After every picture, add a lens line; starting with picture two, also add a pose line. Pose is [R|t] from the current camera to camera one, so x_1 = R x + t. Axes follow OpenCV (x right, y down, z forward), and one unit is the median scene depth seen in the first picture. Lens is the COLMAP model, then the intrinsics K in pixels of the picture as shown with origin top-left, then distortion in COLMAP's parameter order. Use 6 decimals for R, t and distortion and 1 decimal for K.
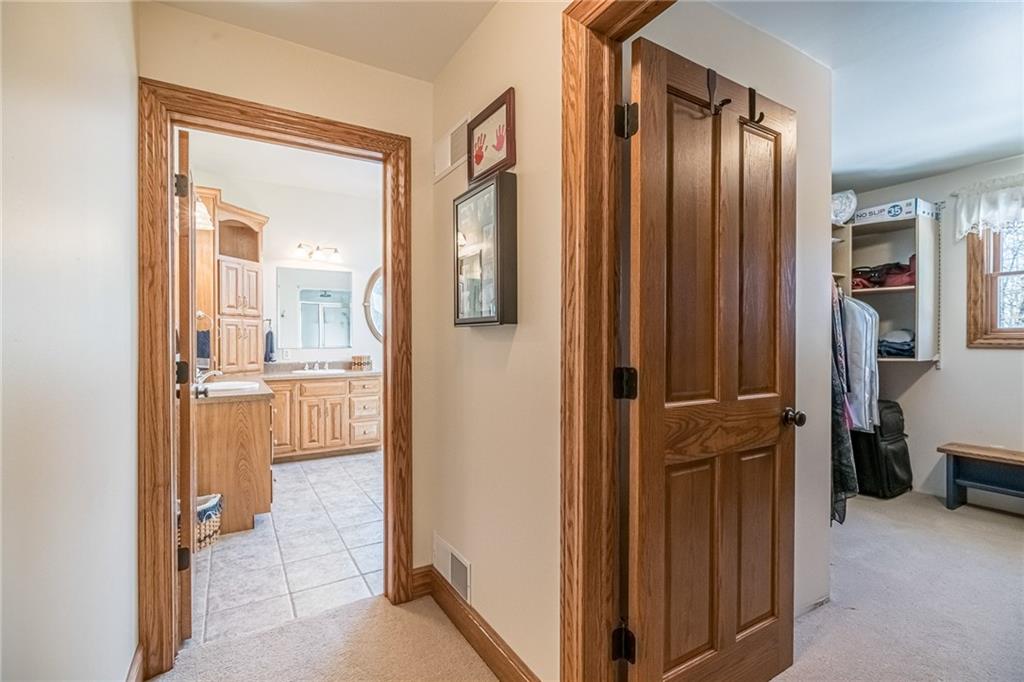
lens RADIAL K [[467.5, 0, 515.5], [0, 467.5, 357.0], [0, 0, 1]] dist [0.002853, 0.000558]
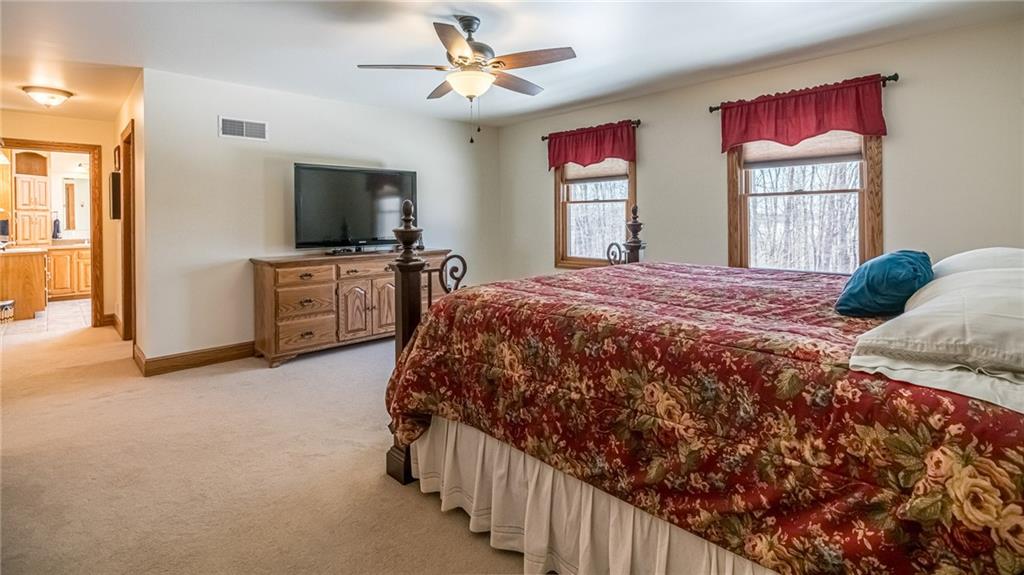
lens RADIAL K [[462.5, 0, 519.9], [0, 462.5, 234.2], [0, 0, 1]] dist [-0.002595, -0.000384]
pose [[0.969911, -0.012082, 0.243160, 1.032493], [0.014773, 0.999848, -0.009246, 0.055873], [-0.243011, 0.012560, 0.969942, -1.498533]]
